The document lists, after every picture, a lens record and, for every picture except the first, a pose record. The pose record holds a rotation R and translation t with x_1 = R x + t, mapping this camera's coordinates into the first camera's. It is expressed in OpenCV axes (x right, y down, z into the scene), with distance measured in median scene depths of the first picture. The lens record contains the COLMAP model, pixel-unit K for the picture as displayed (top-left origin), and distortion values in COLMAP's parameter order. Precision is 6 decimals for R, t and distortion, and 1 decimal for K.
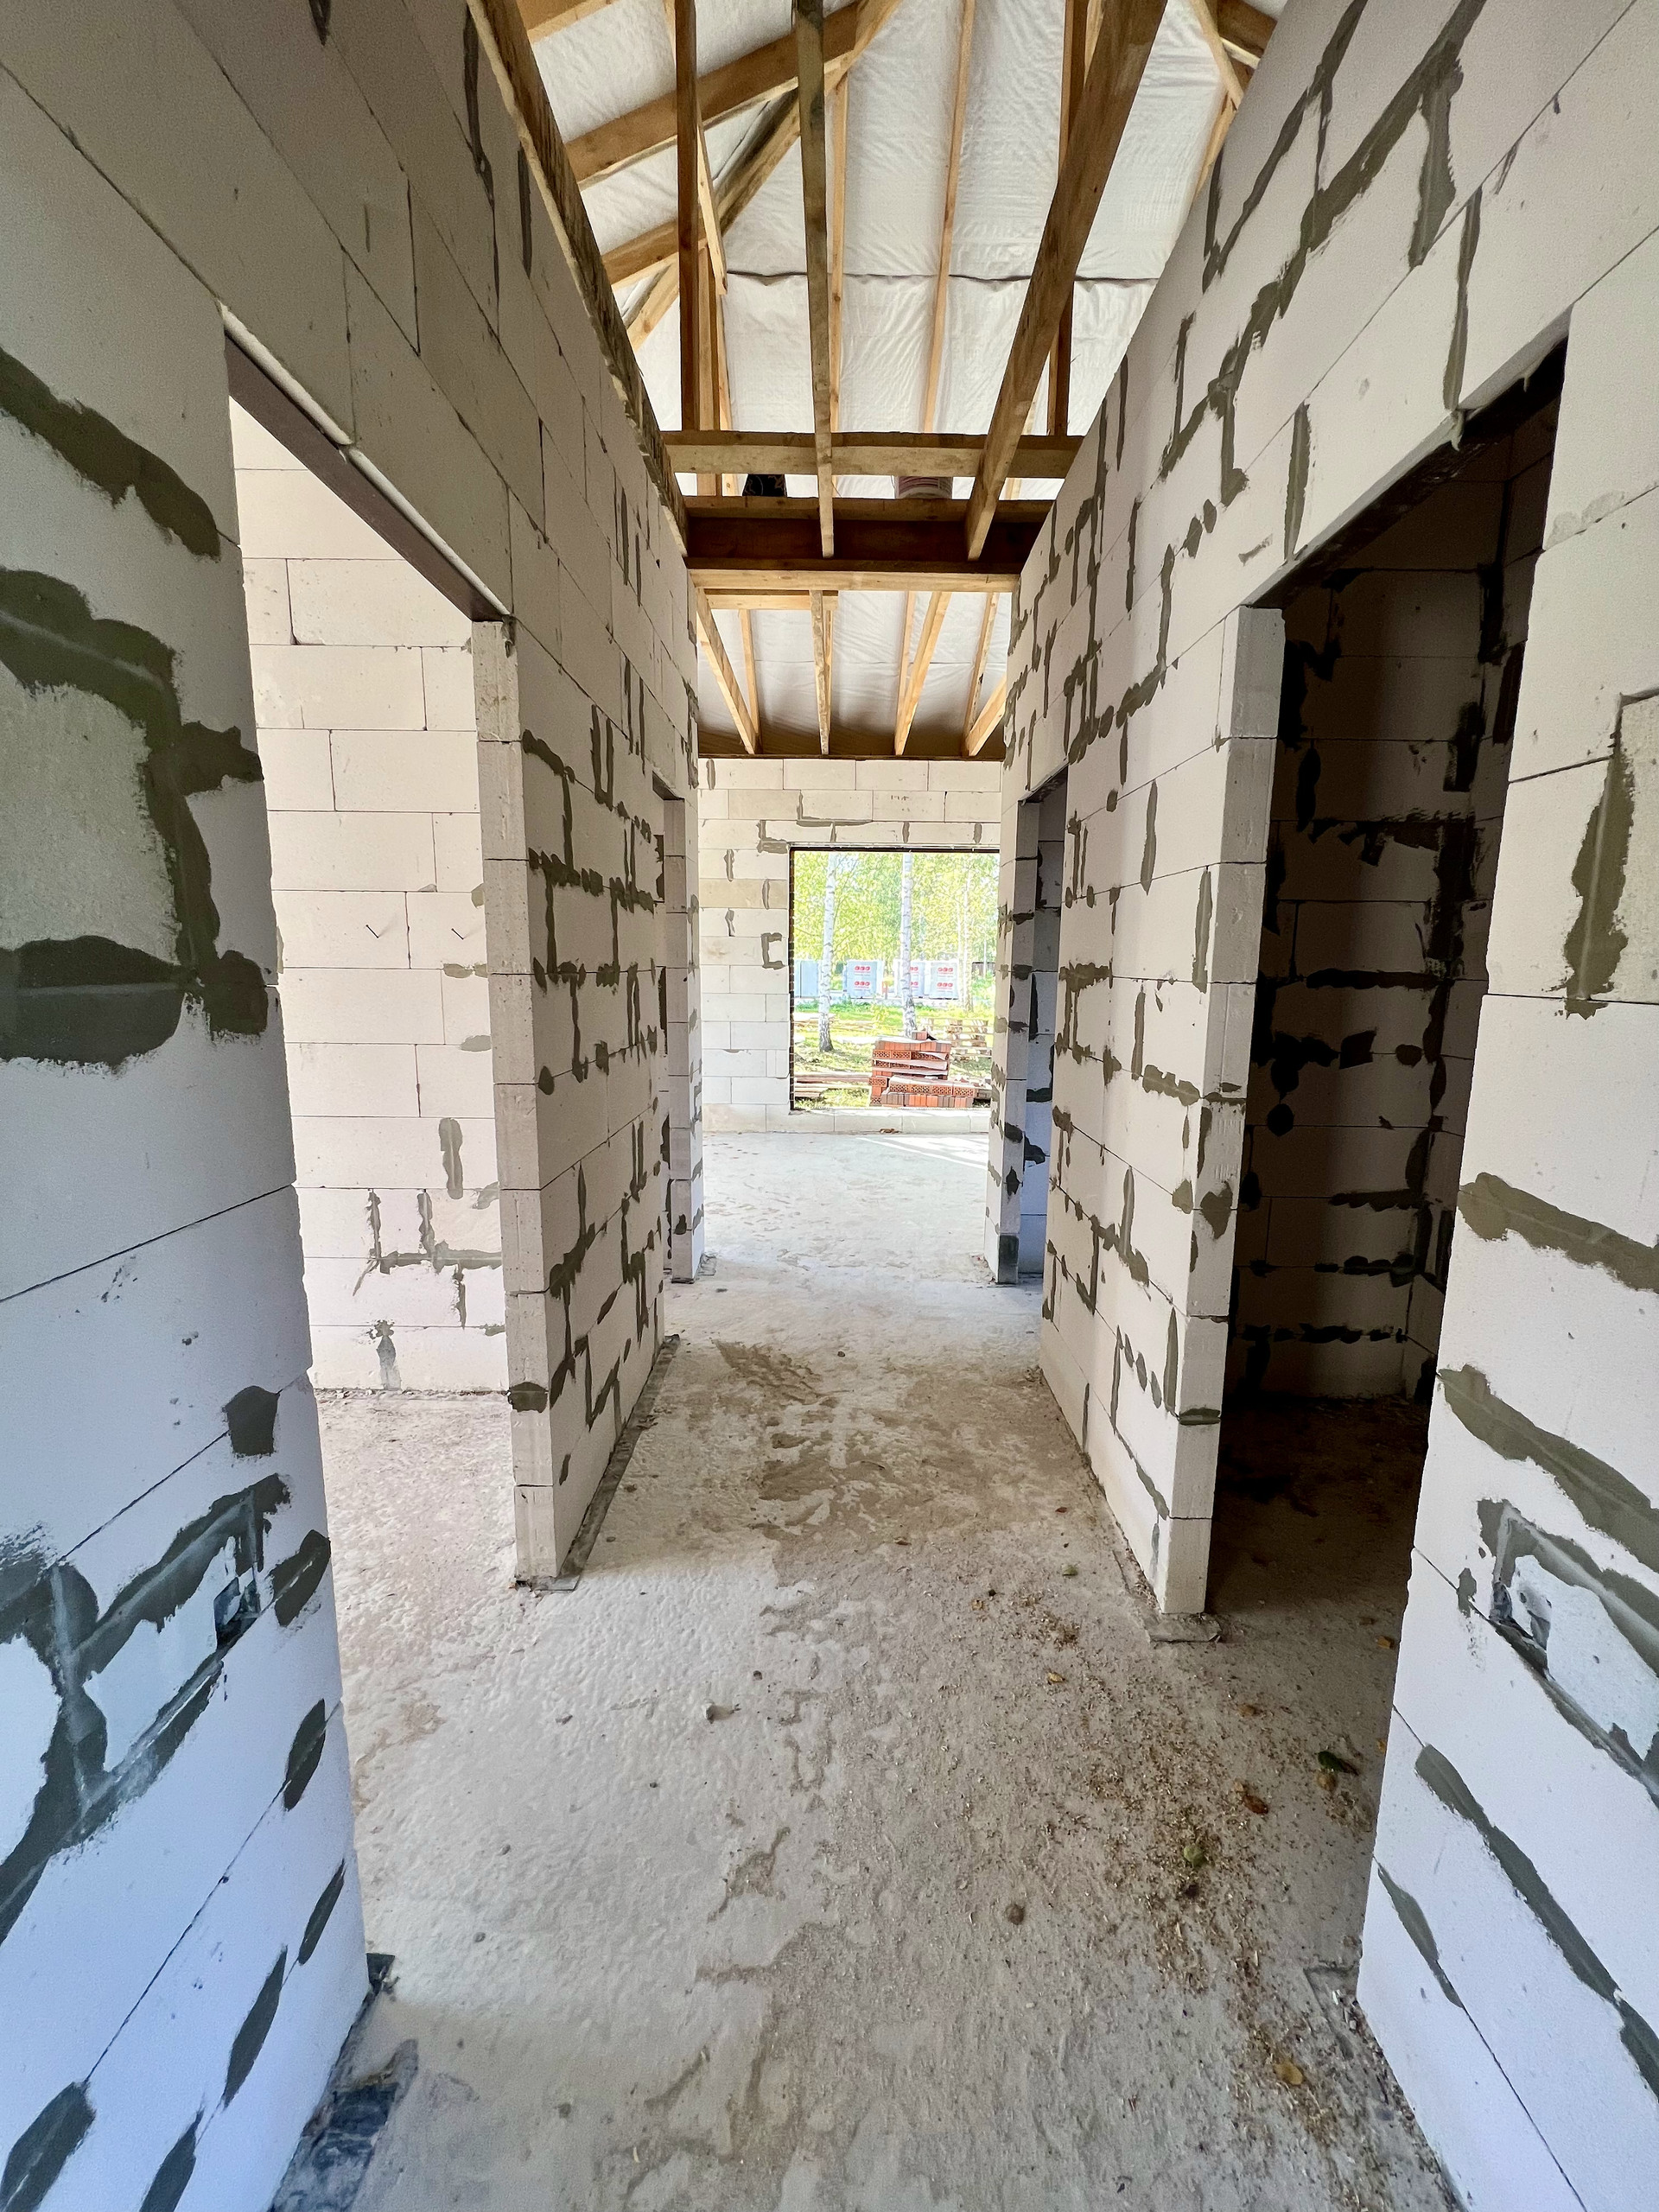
lens RADIAL K [[894.3, 0, 835.7], [0, 894.3, 1105.3], [0, 0, 1]] dist [-0.001120, 0.000030]
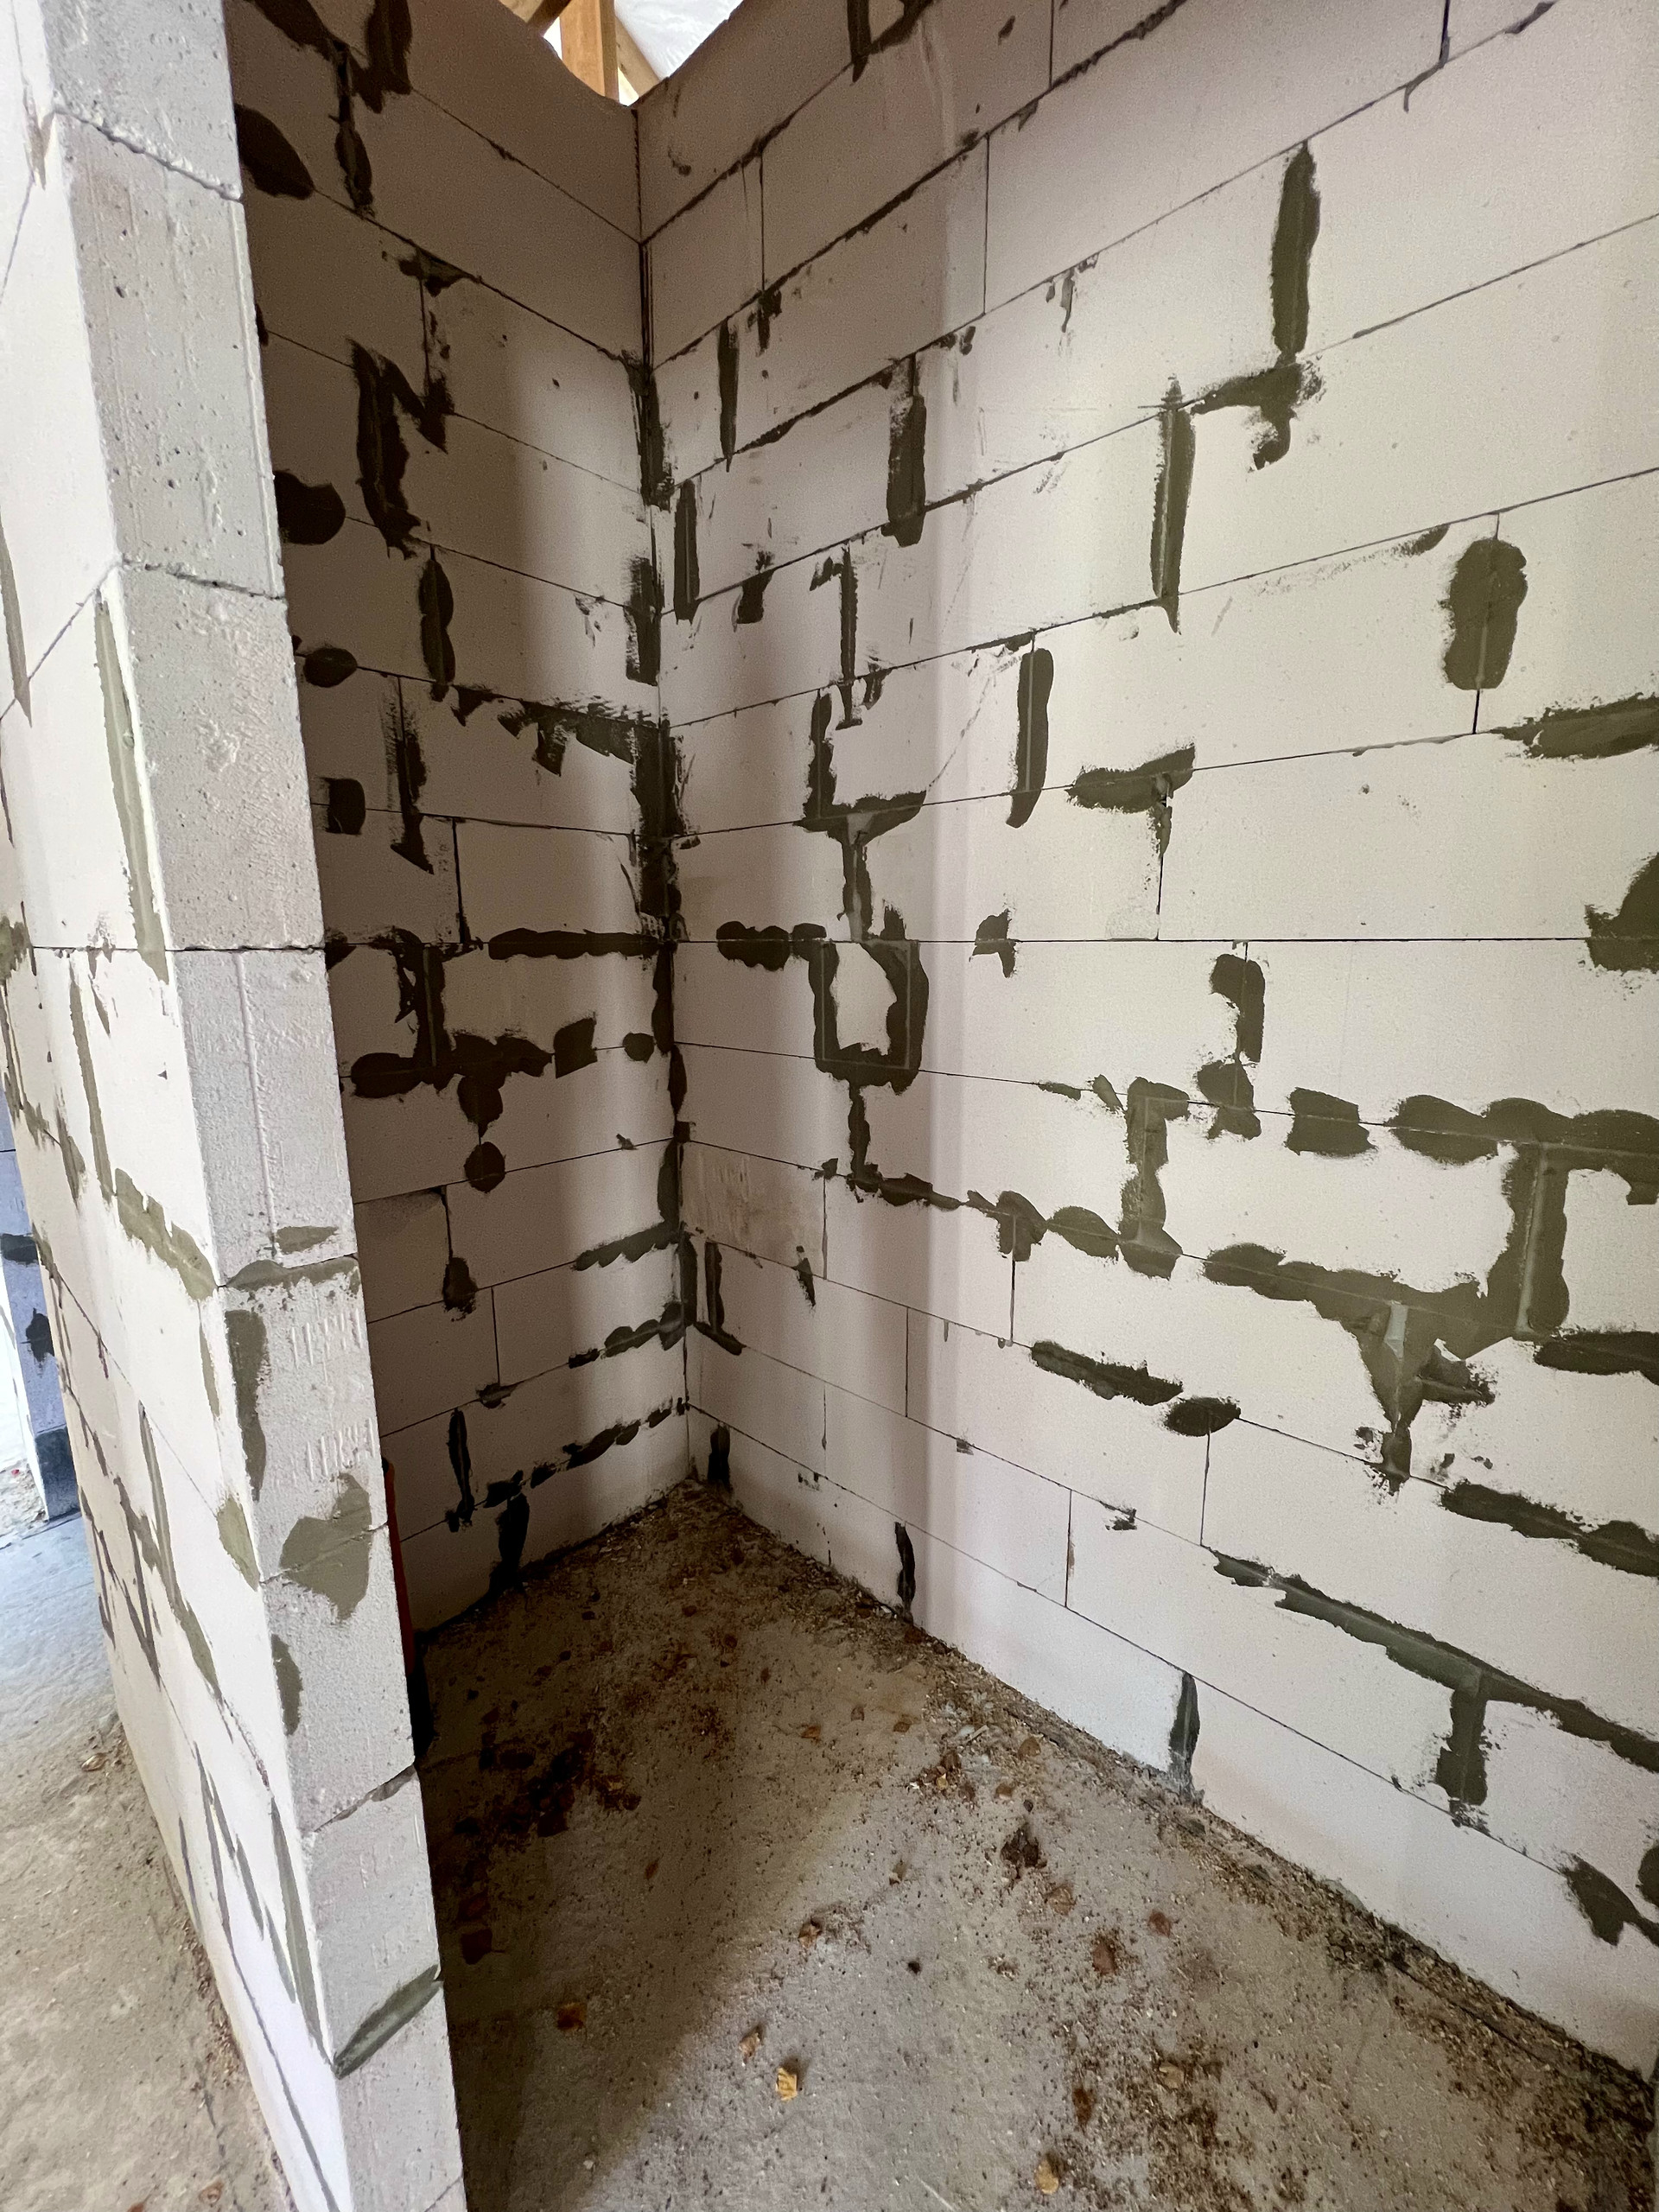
lens RADIAL K [[894.3, 0, 835.7], [0, 894.3, 1105.3], [0, 0, 1]] dist [-0.001120, 0.000030]
pose [[0.676773, -0.149527, 0.720847, 0.224243], [0.130856, 0.987997, 0.082087, -0.050058], [-0.724469, 0.038772, 0.688216, 0.397286]]
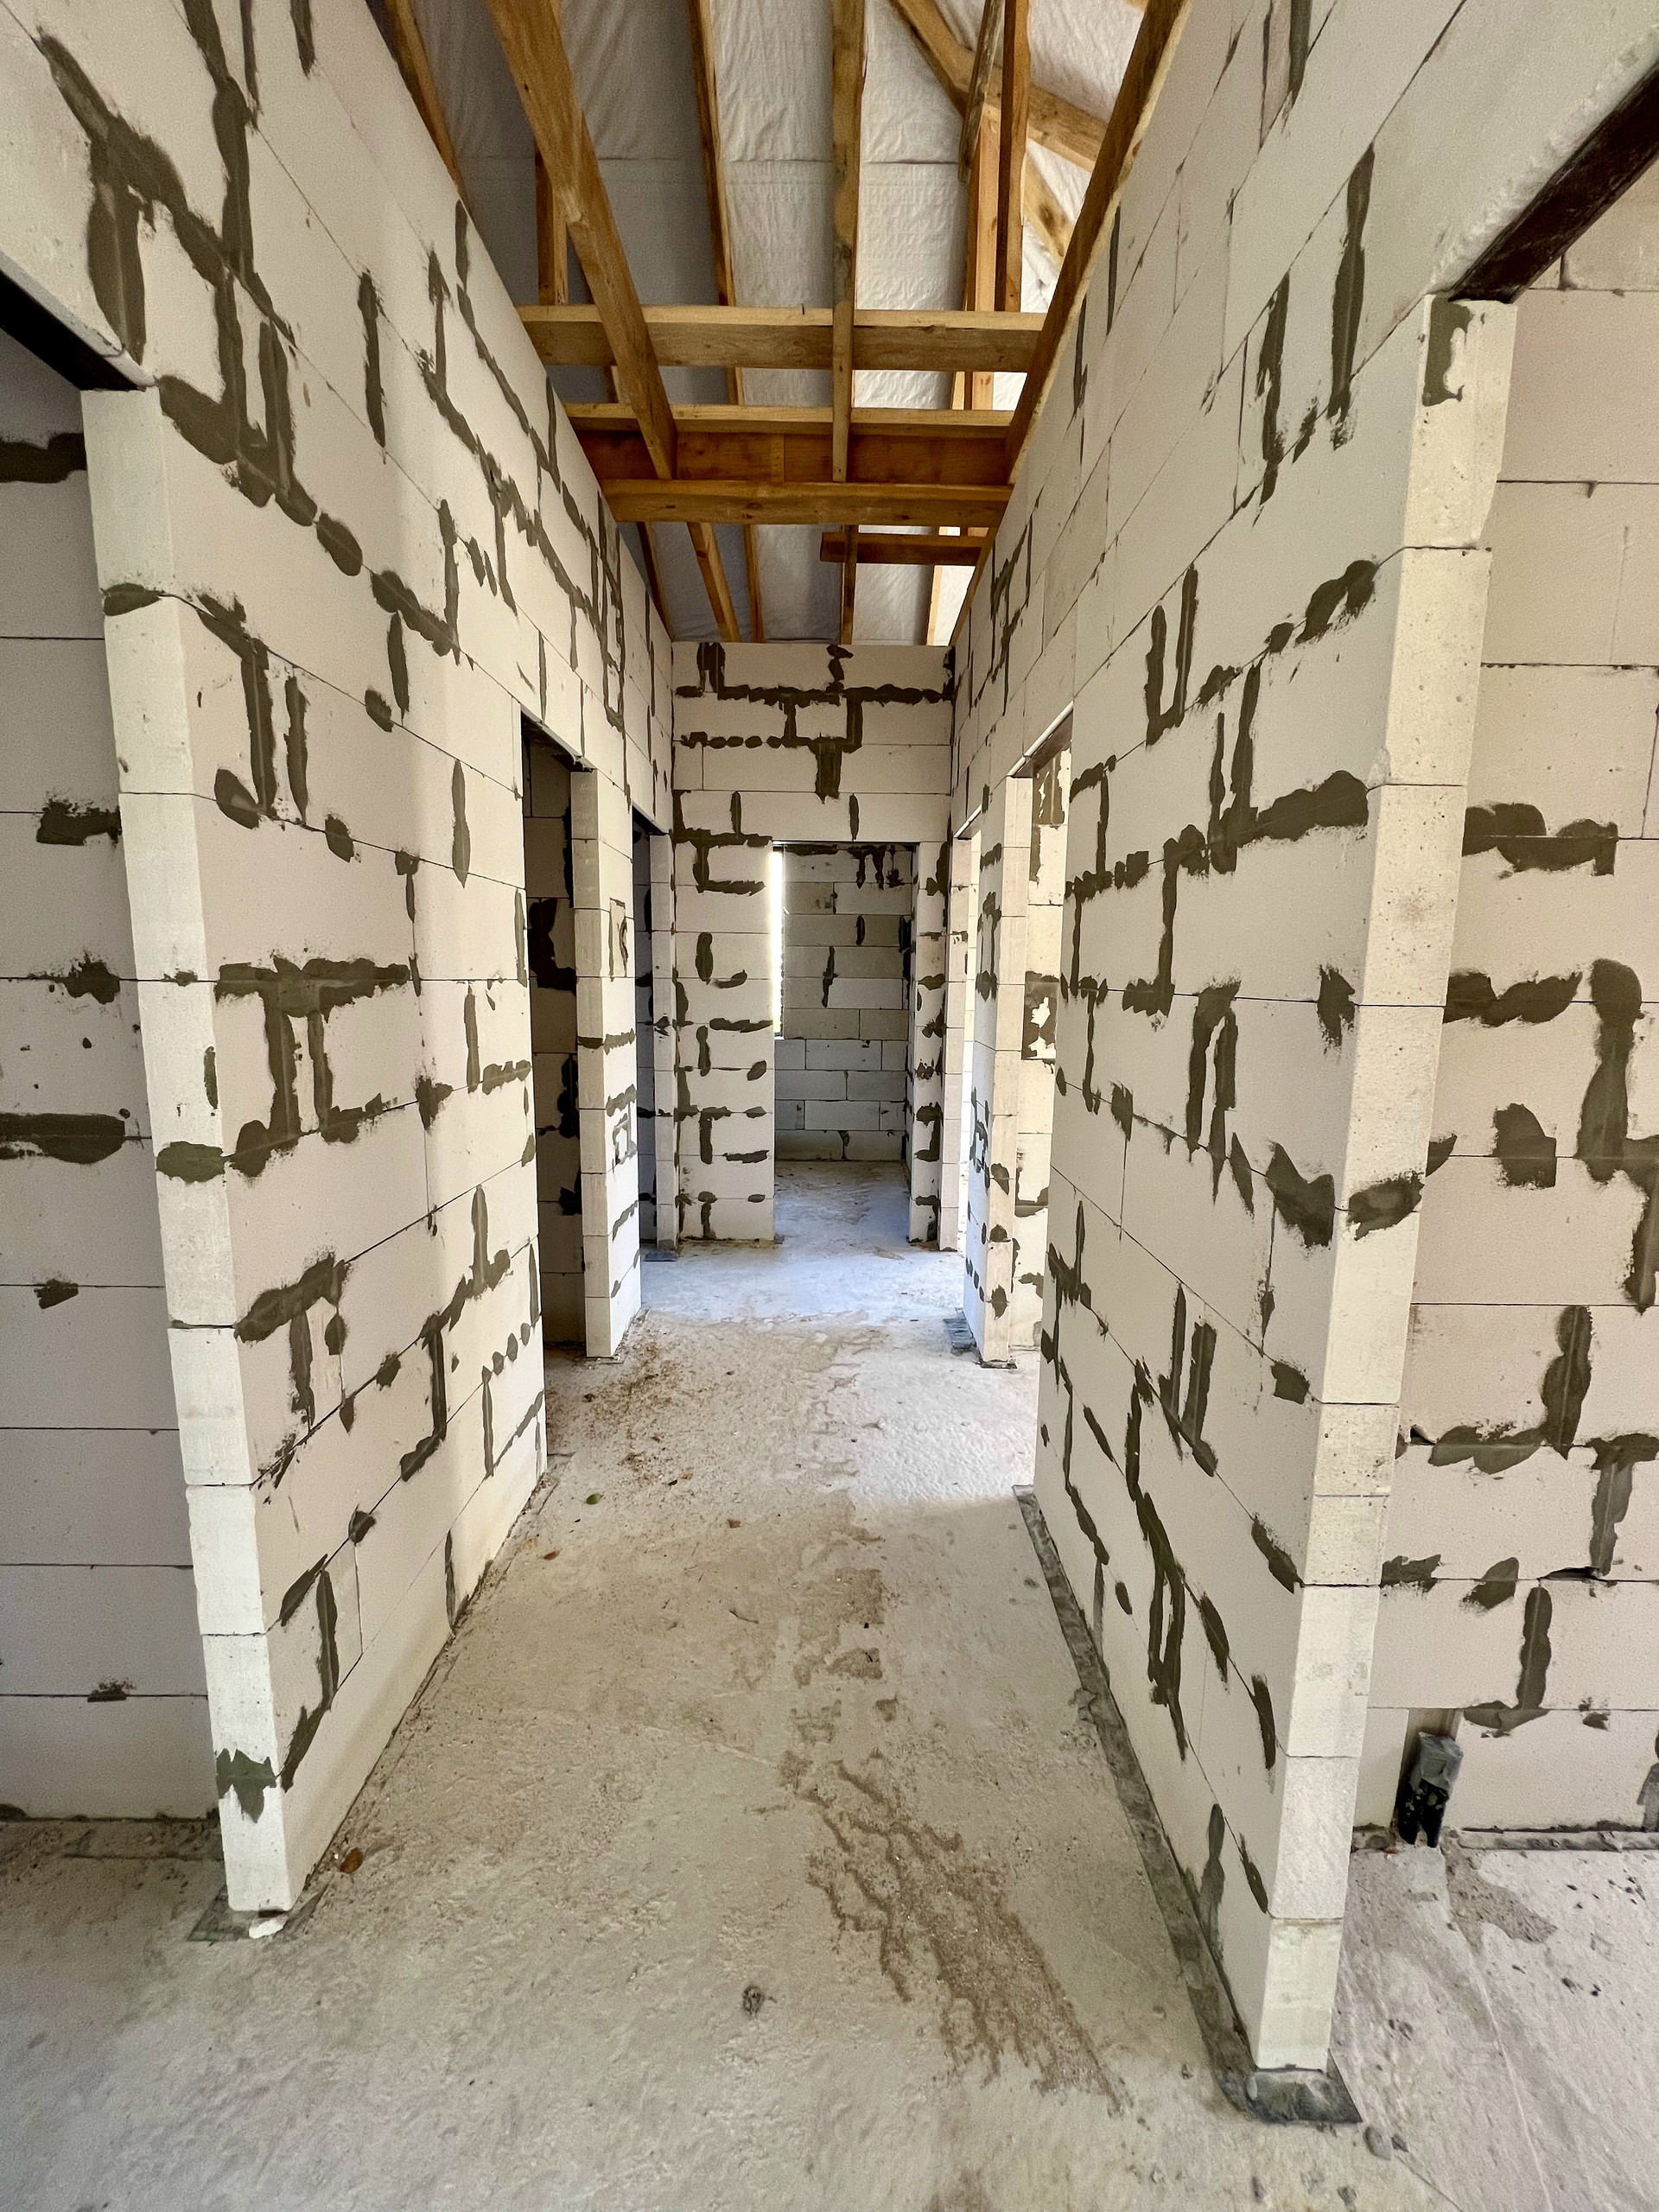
lens RADIAL K [[894.3, 0, 835.7], [0, 894.3, 1105.3], [0, 0, 1]] dist [-0.001120, 0.000030]
pose [[-0.999719, -0.022528, -0.007382, -0.021746], [-0.023705, 0.954025, 0.298789, -0.241783], [0.000311, 0.298880, -0.954291, 1.534362]]
